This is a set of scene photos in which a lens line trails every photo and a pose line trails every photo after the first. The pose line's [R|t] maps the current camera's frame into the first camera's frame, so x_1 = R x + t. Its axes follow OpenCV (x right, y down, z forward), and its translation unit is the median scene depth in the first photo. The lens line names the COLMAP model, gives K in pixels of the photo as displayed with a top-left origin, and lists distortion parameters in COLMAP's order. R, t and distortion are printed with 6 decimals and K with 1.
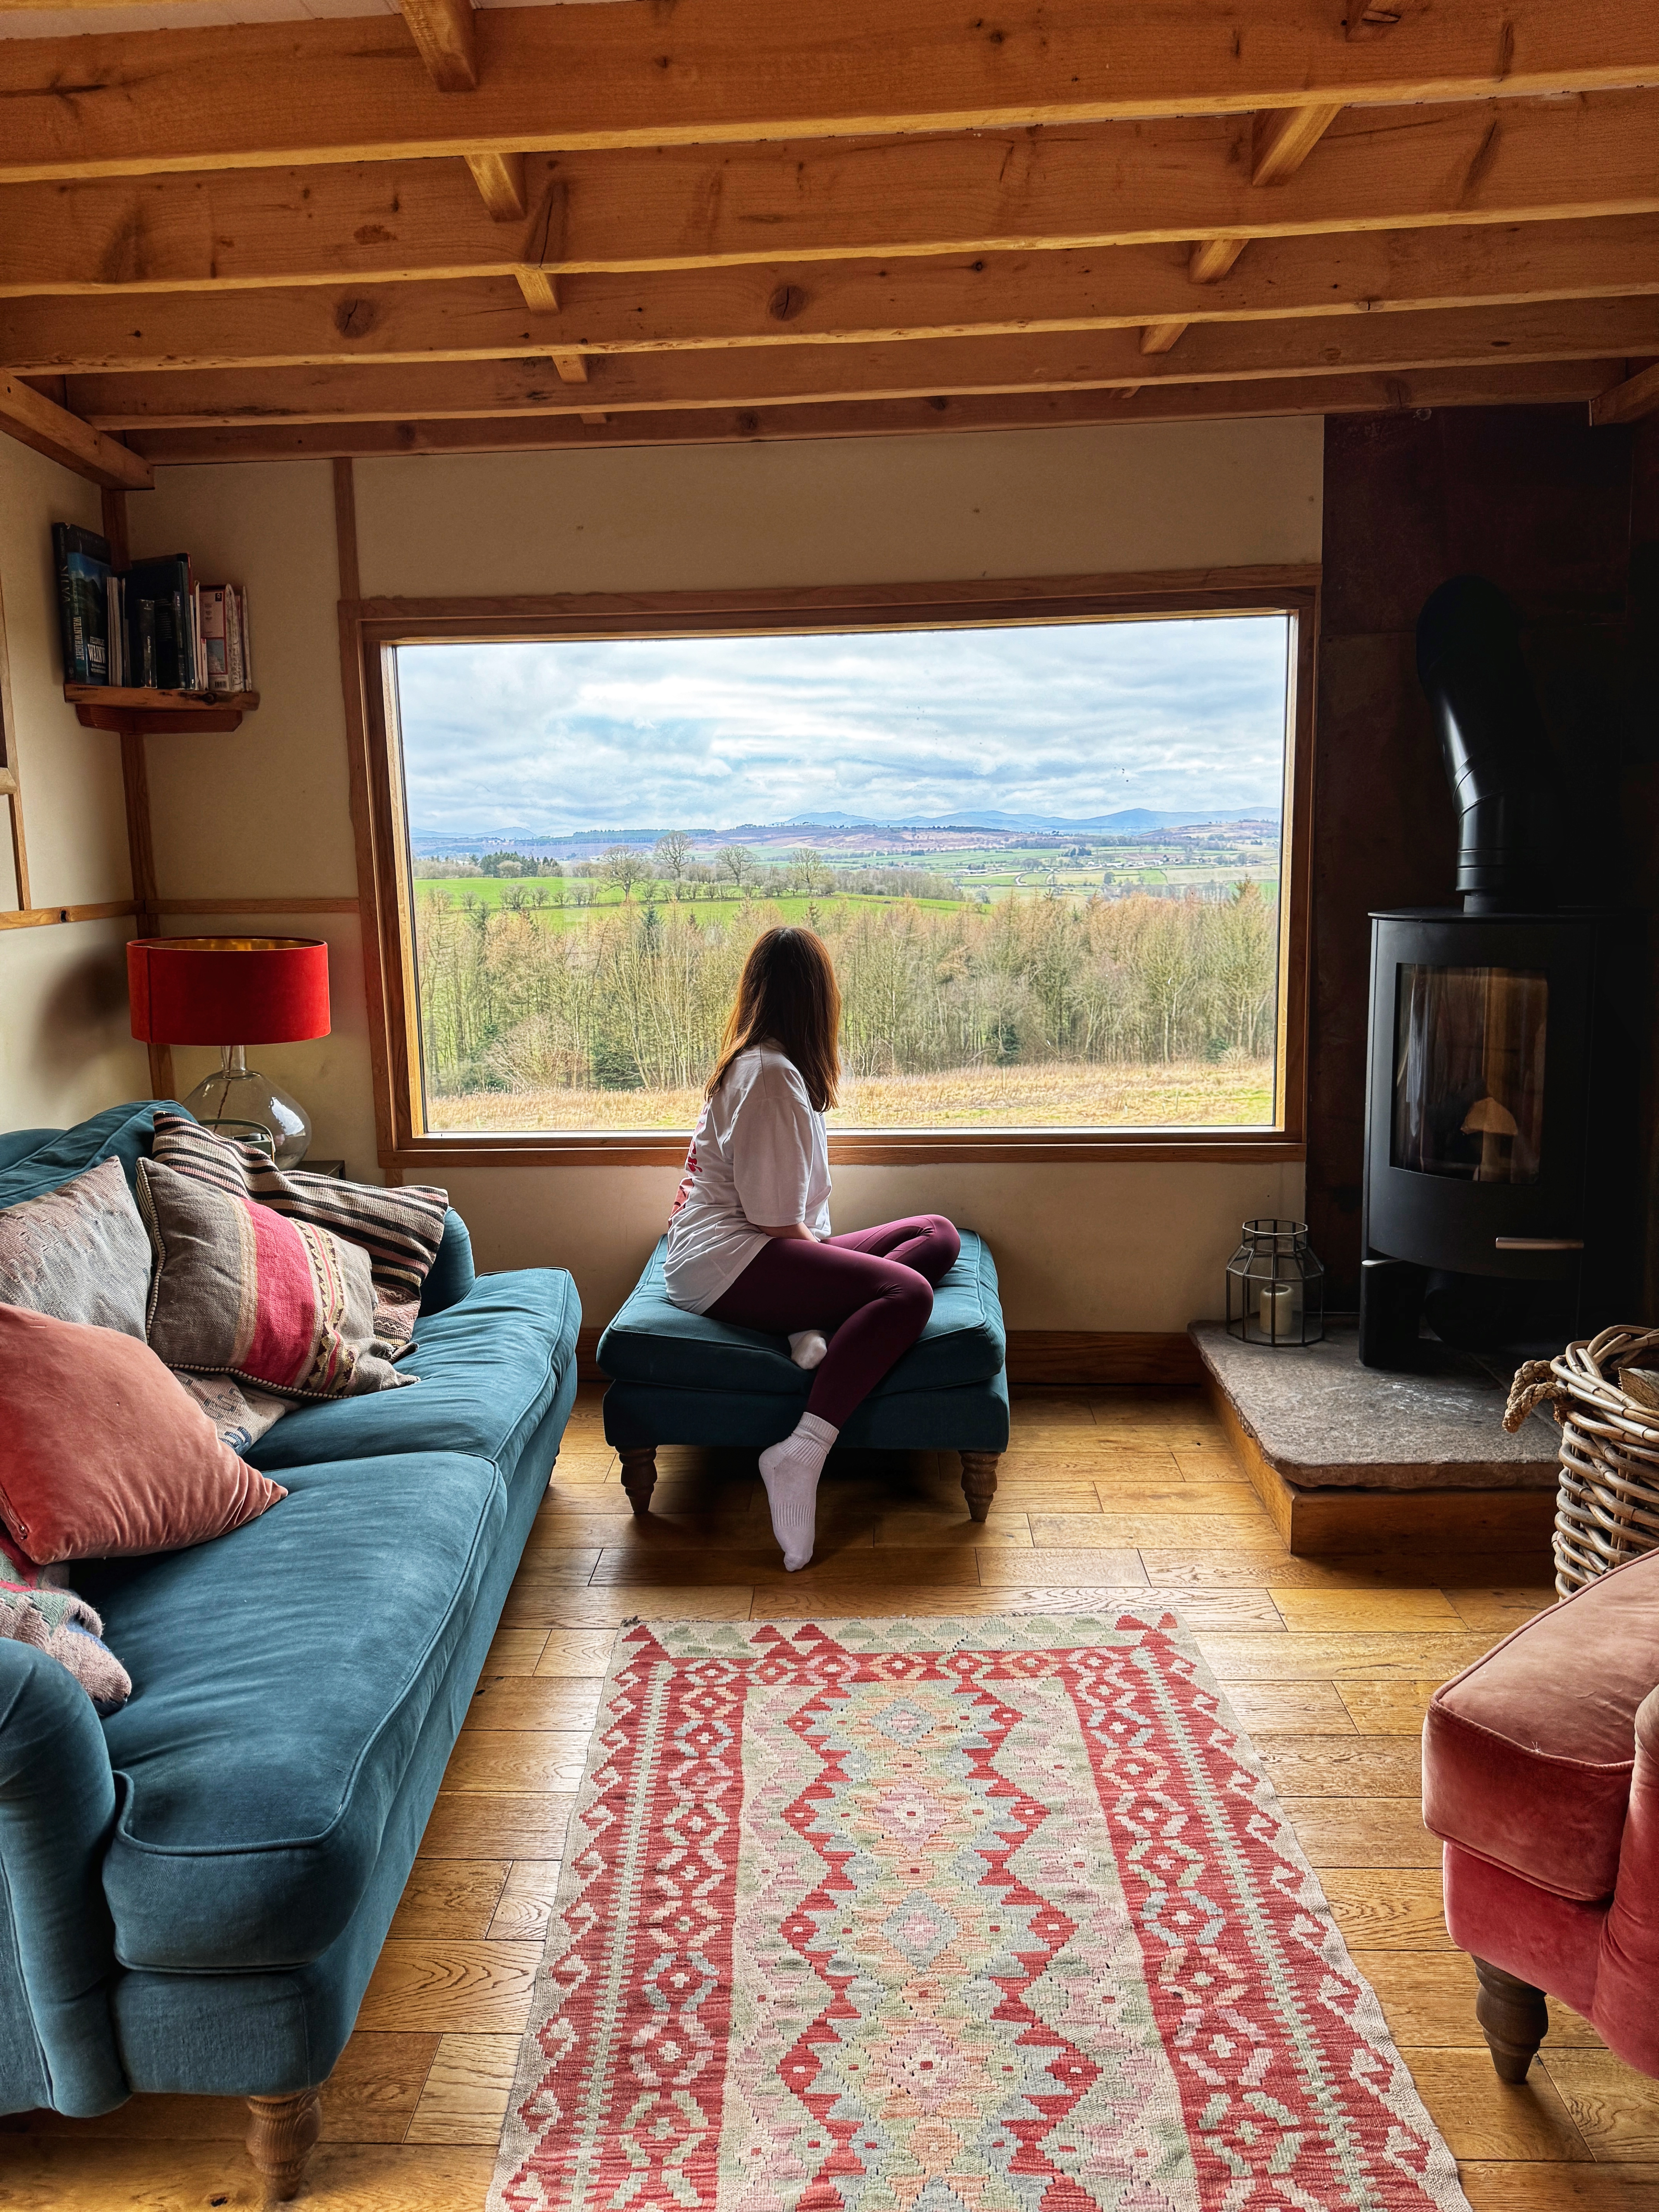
lens RADIAL K [[1538.8, 0, 826.5], [0, 1538.8, 1096.5], [0, 0, 1]] dist [0.154494, -0.251110]
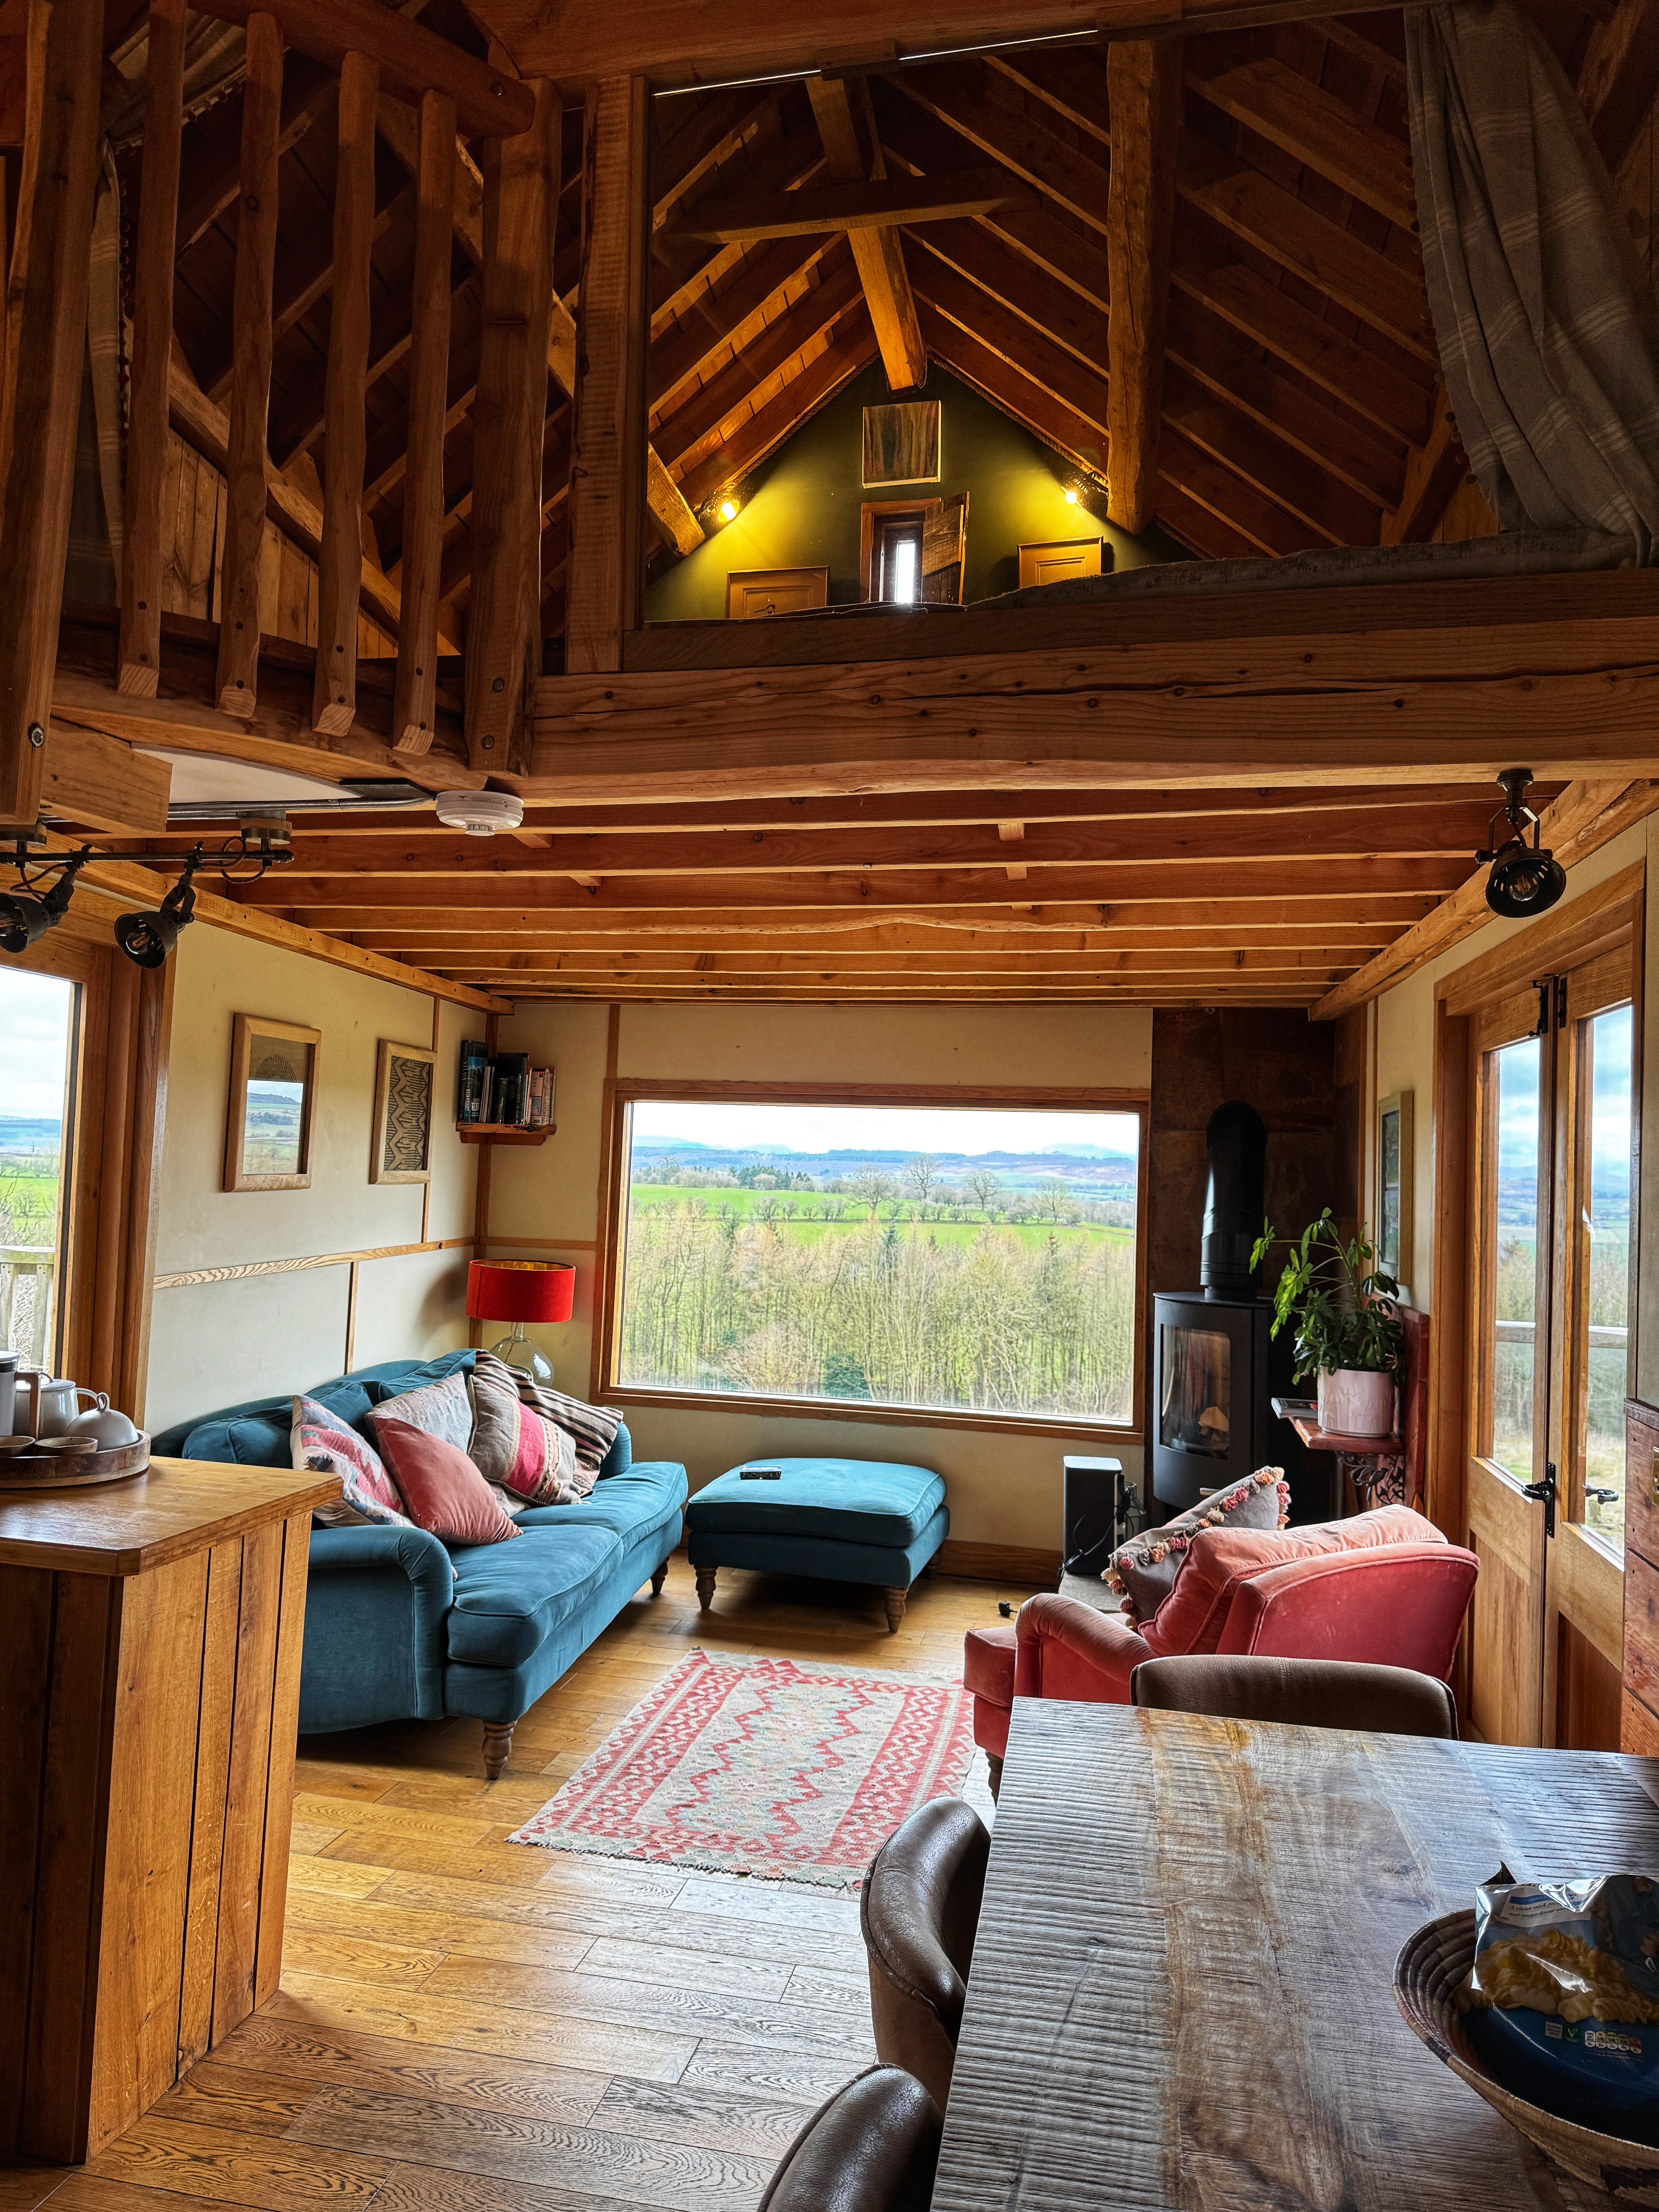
lens RADIAL K [[1539.3, 0, 813.1], [0, 1539.3, 1109.2], [0, 0, 1]] dist [0.136448, -0.217936]
pose [[0.984207, 0.049621, -0.169925, 0.237410], [-0.082252, 0.978184, -0.190761, 0.038395], [0.156752, 0.201725, 0.966817, -0.695558]]
